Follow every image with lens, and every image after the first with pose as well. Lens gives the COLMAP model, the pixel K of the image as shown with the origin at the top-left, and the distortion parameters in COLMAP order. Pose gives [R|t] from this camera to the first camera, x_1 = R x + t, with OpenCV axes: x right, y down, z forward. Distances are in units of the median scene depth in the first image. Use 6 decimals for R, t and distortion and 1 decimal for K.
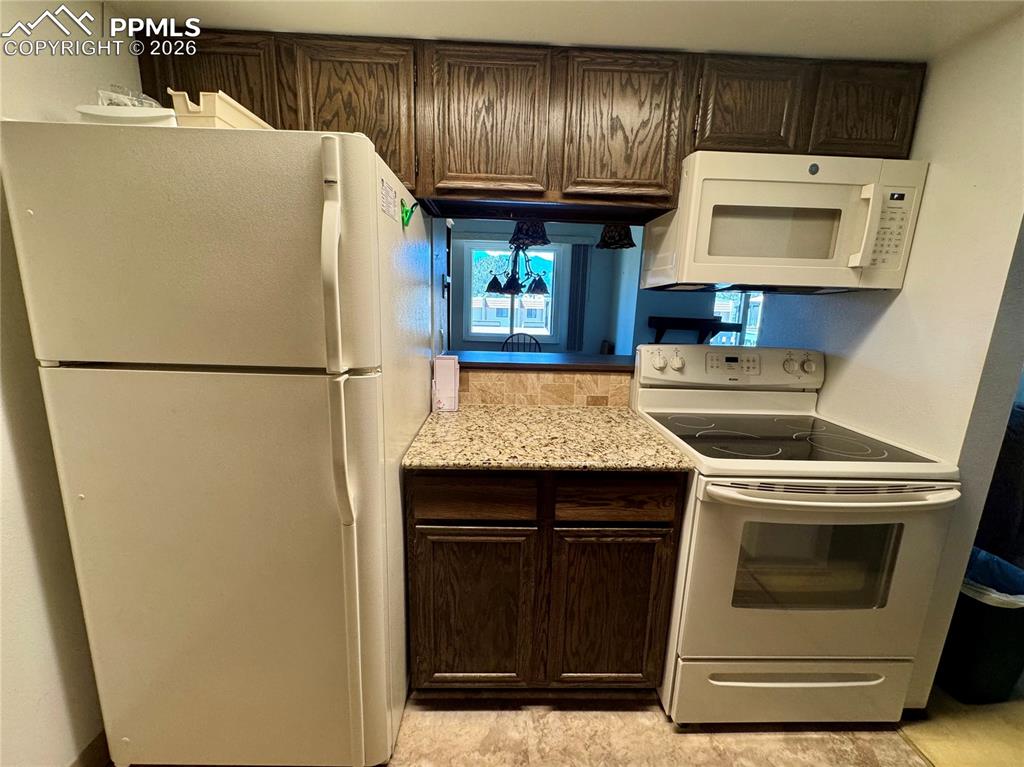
lens RADIAL K [[408.5, 0, 509.9], [0, 408.5, 383.2], [0, 0, 1]] dist [-0.001745, -0.000141]
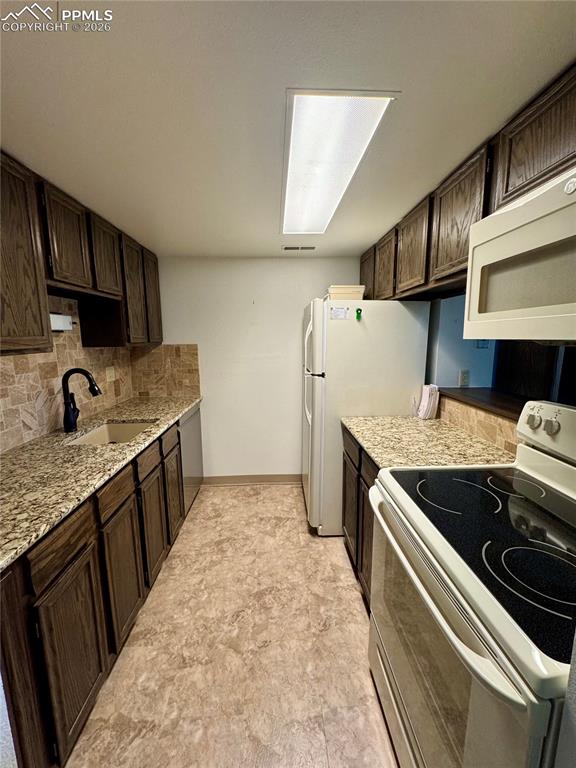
lens RADIAL K [[306.4, 0, 288.6], [0, 306.4, 384.5], [0, 0, 1]] dist [-0.001745, -0.000141]
pose [[0.019576, 0.127010, -0.991708, 1.274562], [-0.189005, 0.974484, 0.121073, -0.135122], [0.981781, 0.185067, 0.043081, 0.511161]]
